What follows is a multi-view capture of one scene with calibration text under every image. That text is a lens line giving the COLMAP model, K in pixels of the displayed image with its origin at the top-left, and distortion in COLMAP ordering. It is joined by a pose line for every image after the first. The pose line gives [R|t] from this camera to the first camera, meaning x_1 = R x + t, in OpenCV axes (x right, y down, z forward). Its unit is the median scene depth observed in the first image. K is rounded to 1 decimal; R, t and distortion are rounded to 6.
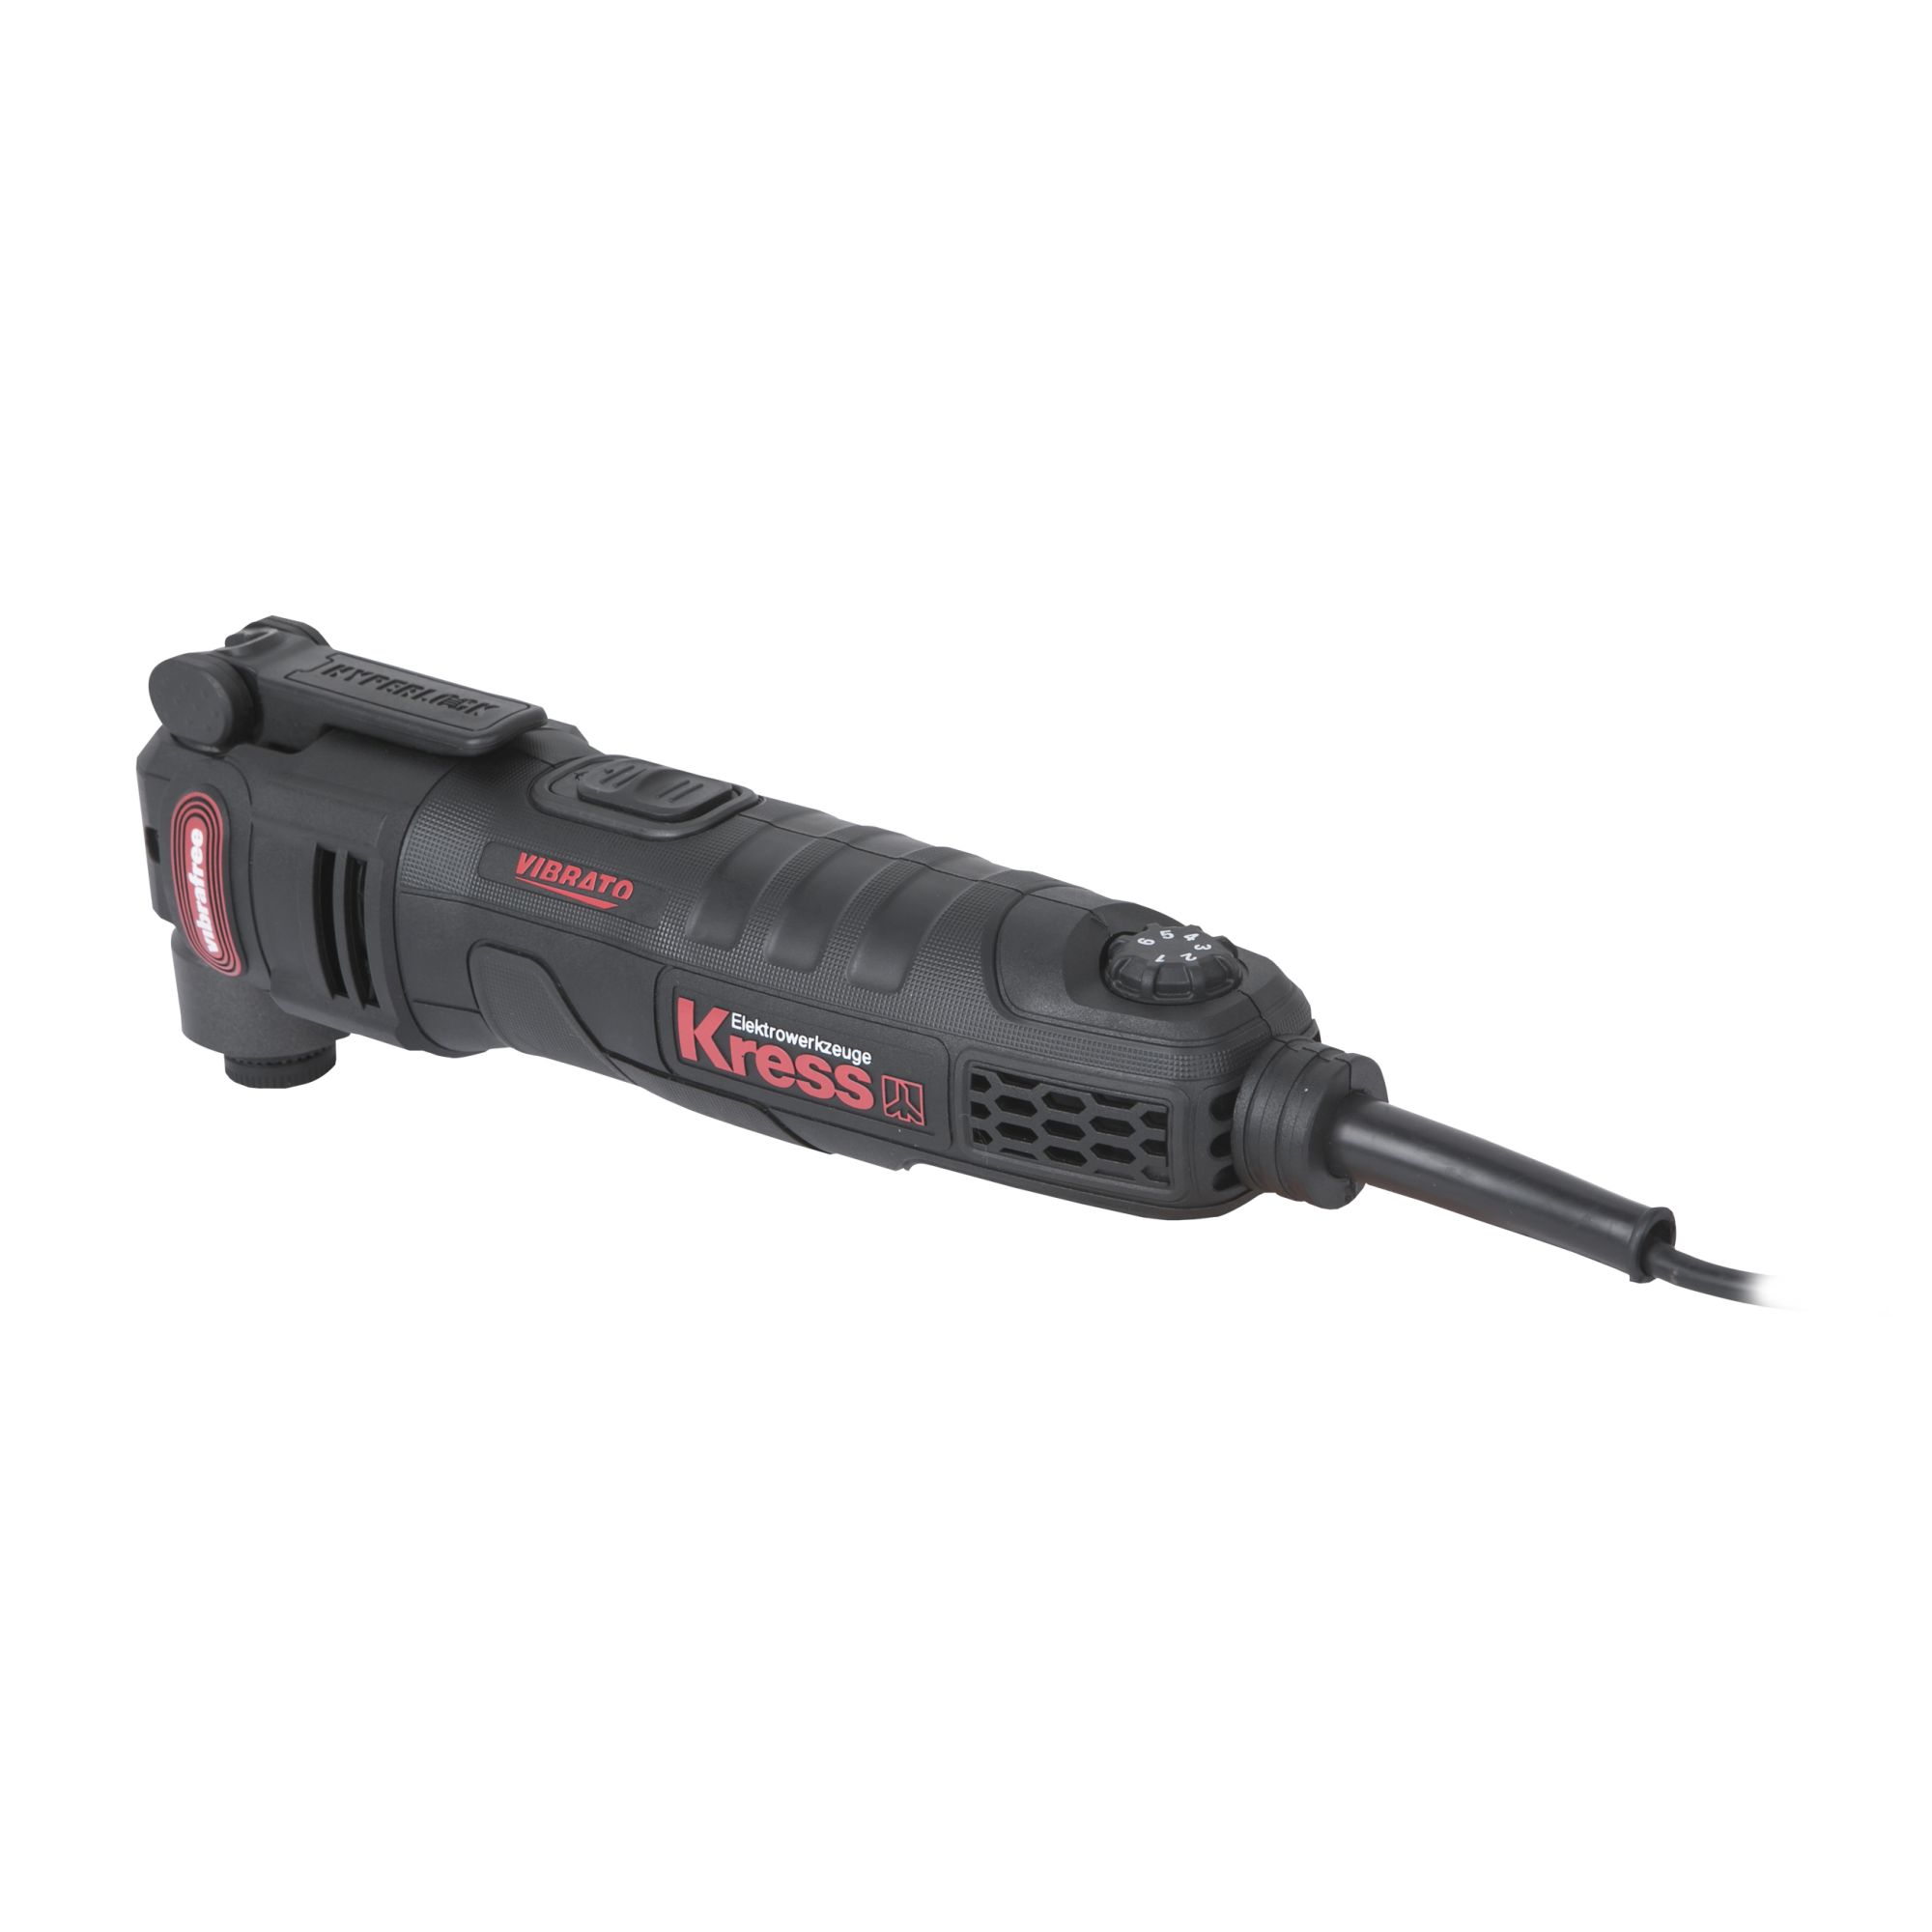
lens RADIAL K [[4461.5, 0, 966.0], [0, 4461.5, 966.0], [0, 0, 1]] dist [0.073472, 0.245311]
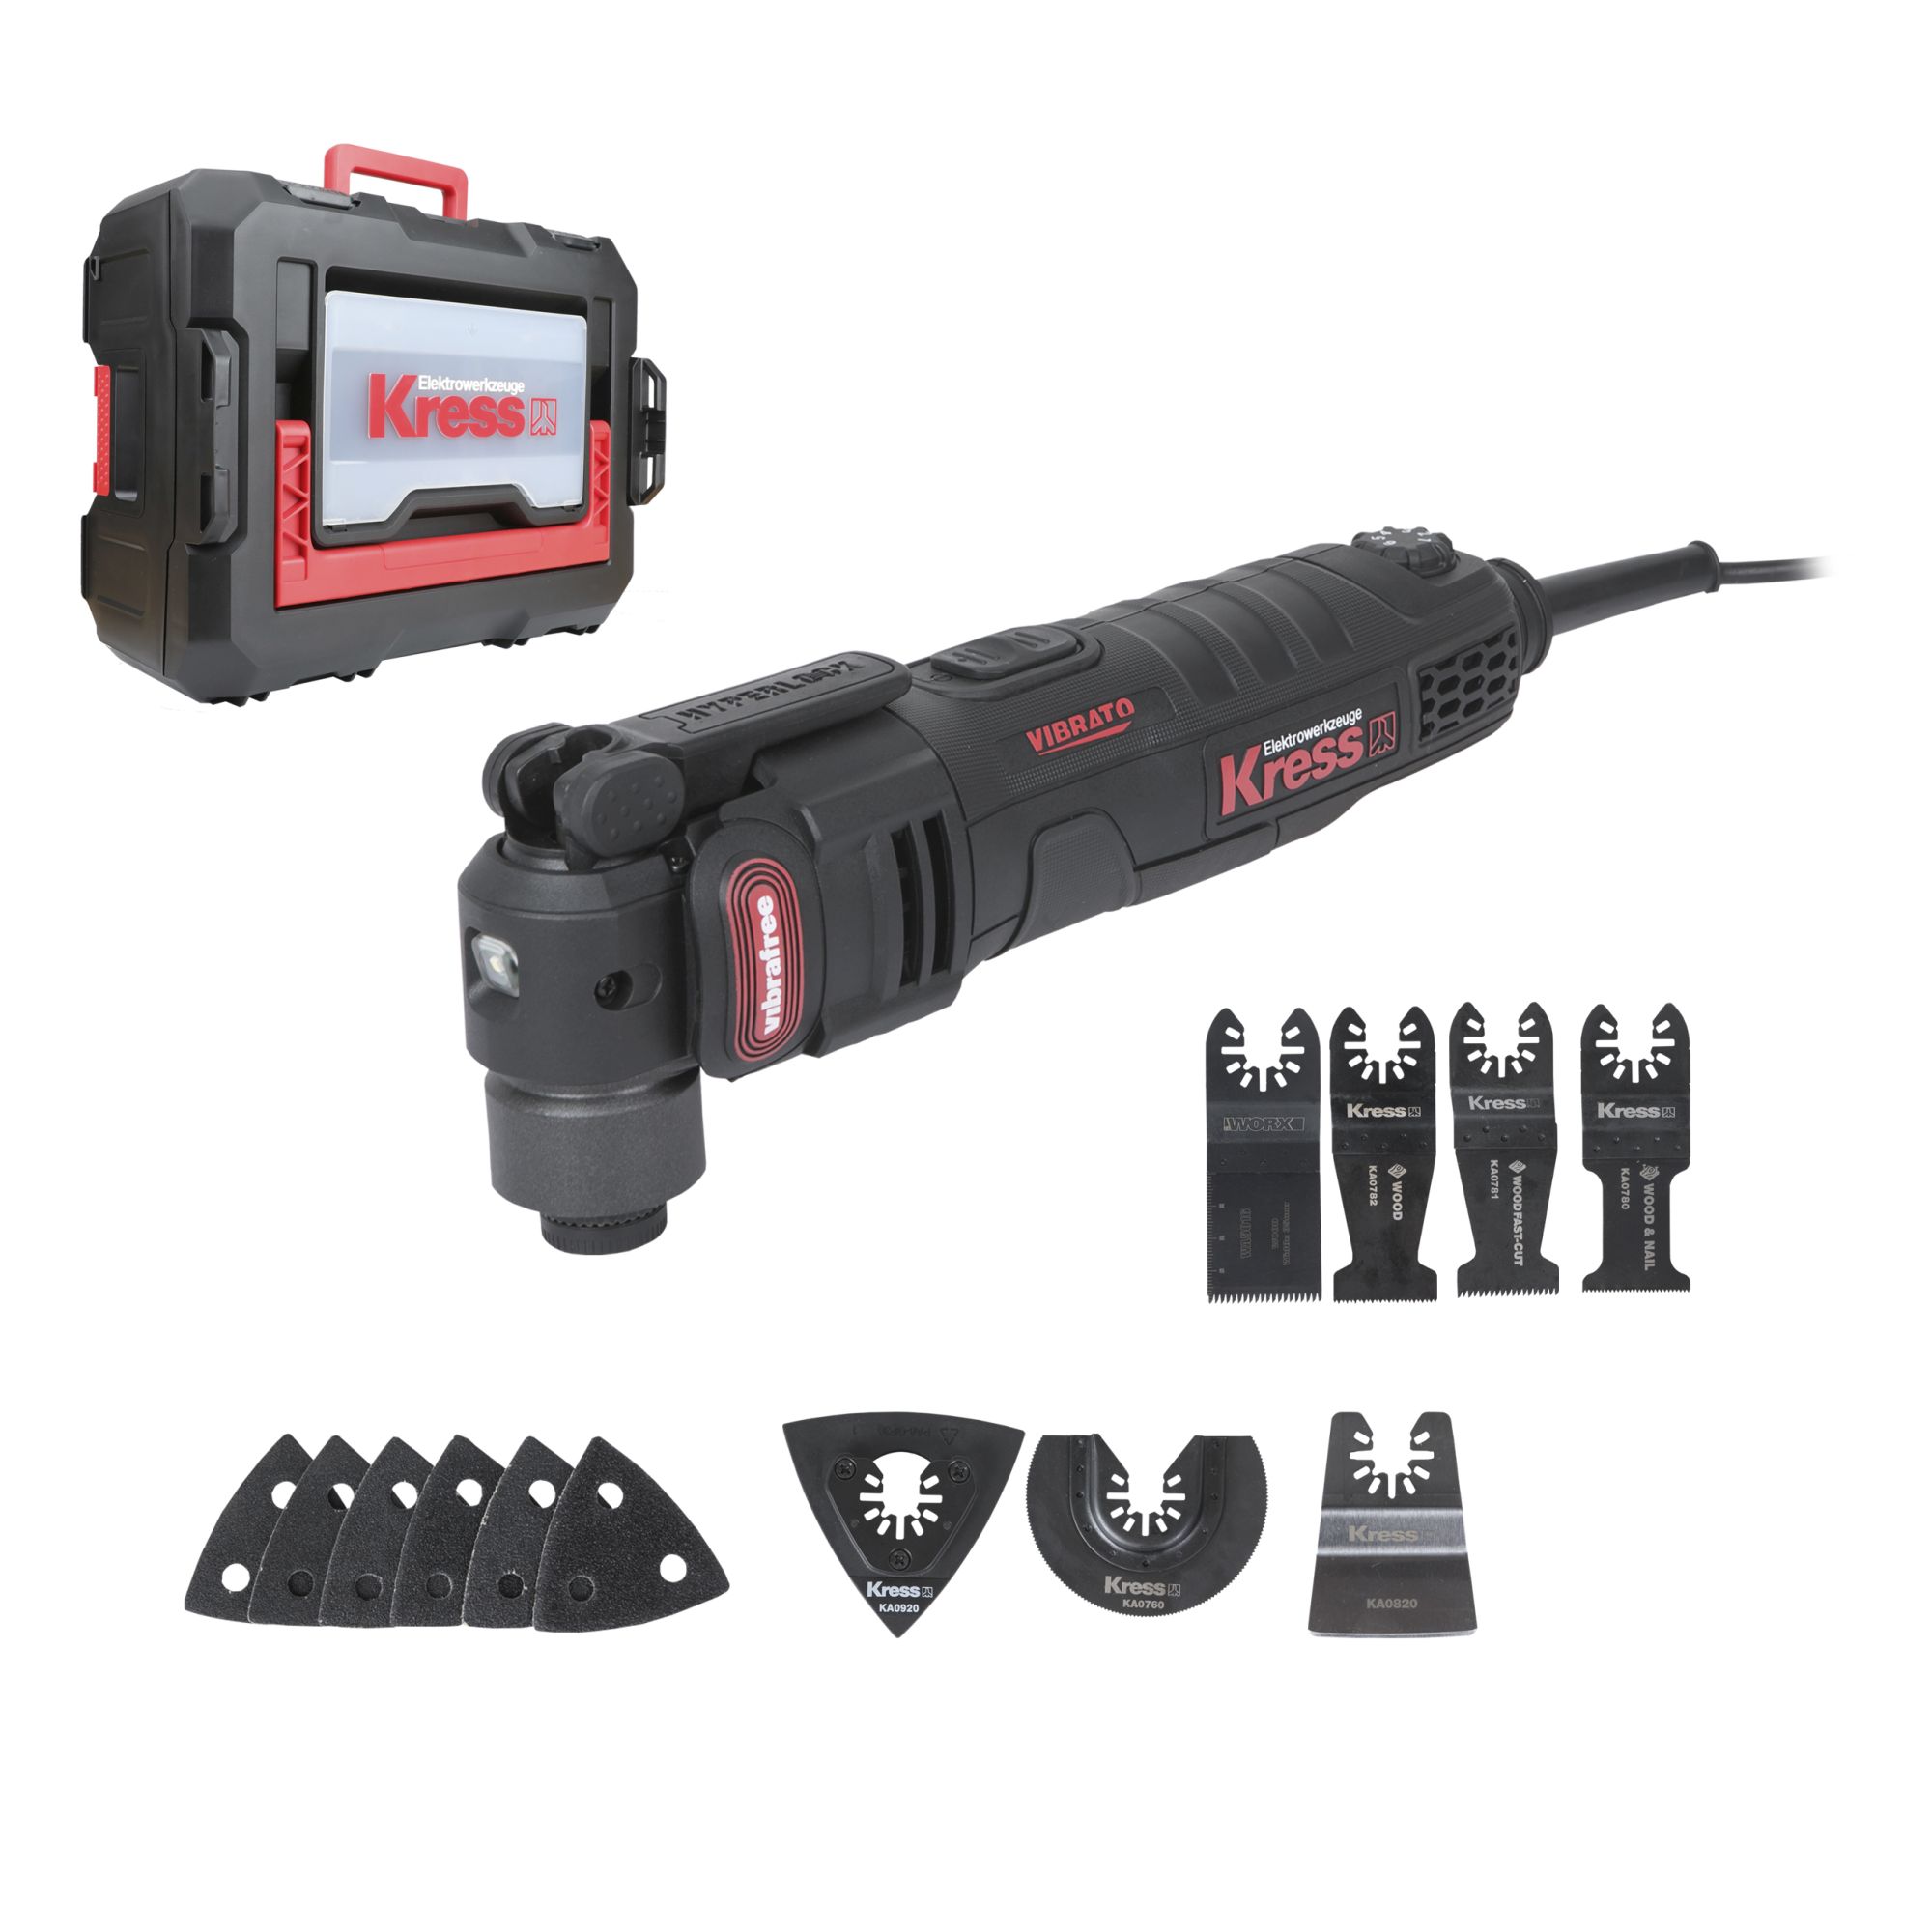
lens RADIAL K [[4461.5, 0, 966.0], [0, 4461.5, 966.0], [0, 0, 1]] dist [0.073472, 0.245311]
pose [[0.165112, -0.322489, 0.932062, -1.099121], [0.452648, 0.864404, 0.218895, -0.214682], [-0.876269, 0.385753, 0.288698, 0.746703]]
